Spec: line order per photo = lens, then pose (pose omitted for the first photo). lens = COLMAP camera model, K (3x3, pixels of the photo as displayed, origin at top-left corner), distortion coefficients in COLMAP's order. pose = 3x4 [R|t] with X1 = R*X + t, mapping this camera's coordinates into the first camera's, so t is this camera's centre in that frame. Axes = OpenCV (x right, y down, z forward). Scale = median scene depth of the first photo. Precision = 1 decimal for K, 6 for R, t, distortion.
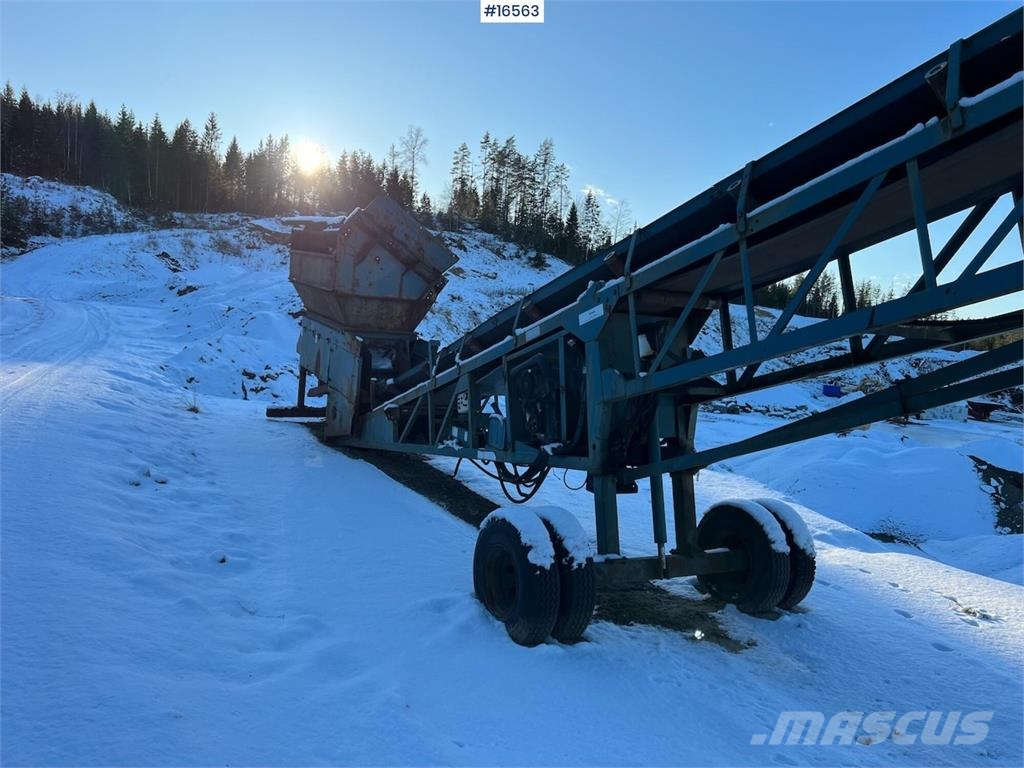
lens RADIAL K [[766.9, 0, 504.4], [0, 766.9, 387.4], [0, 0, 1]] dist [0.056564, -0.056075]
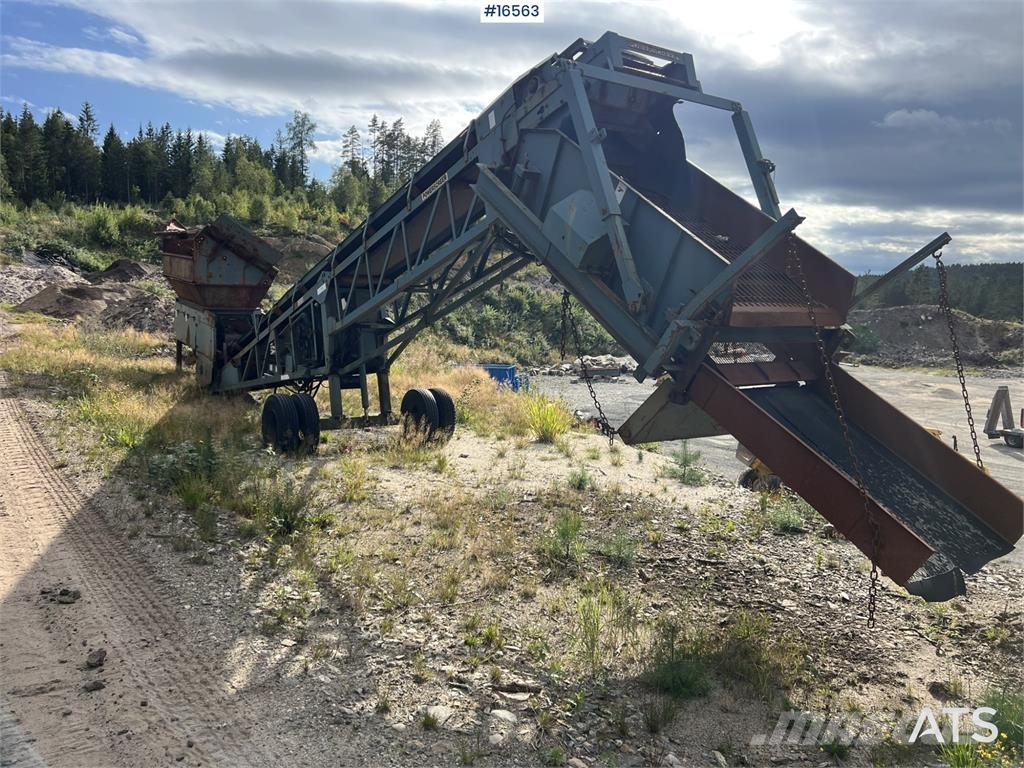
lens RADIAL K [[766.9, 0, 504.5], [0, 766.9, 375.1], [0, 0, 1]] dist [0.056564, -0.056075]
pose [[0.991453, -0.063870, 0.113764, 0.056273], [0.062510, 0.997924, 0.015485, 0.019258], [-0.114517, -0.008241, 0.993387, -0.155999]]
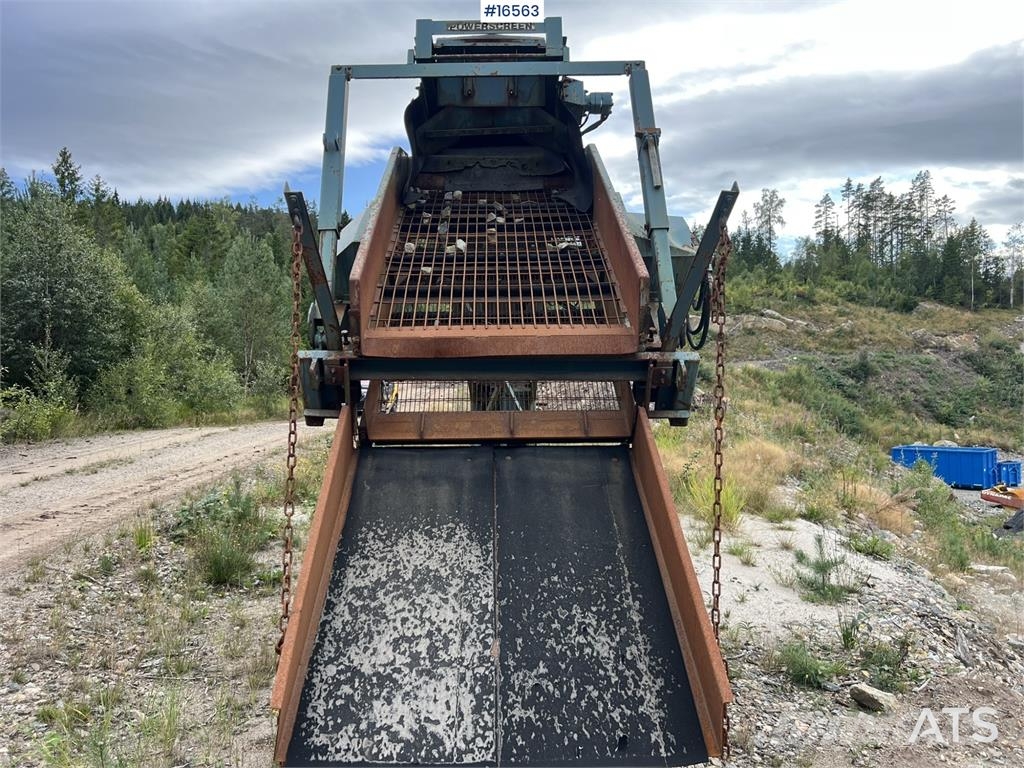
lens RADIAL K [[766.9, 0, 503.4], [0, 766.9, 386.6], [0, 0, 1]] dist [0.056564, -0.056075]
pose [[0.878934, -0.081369, -0.469952, 0.180197], [0.036458, 0.993919, -0.103905, 0.030704], [0.475549, 0.074192, 0.876555, -0.101108]]
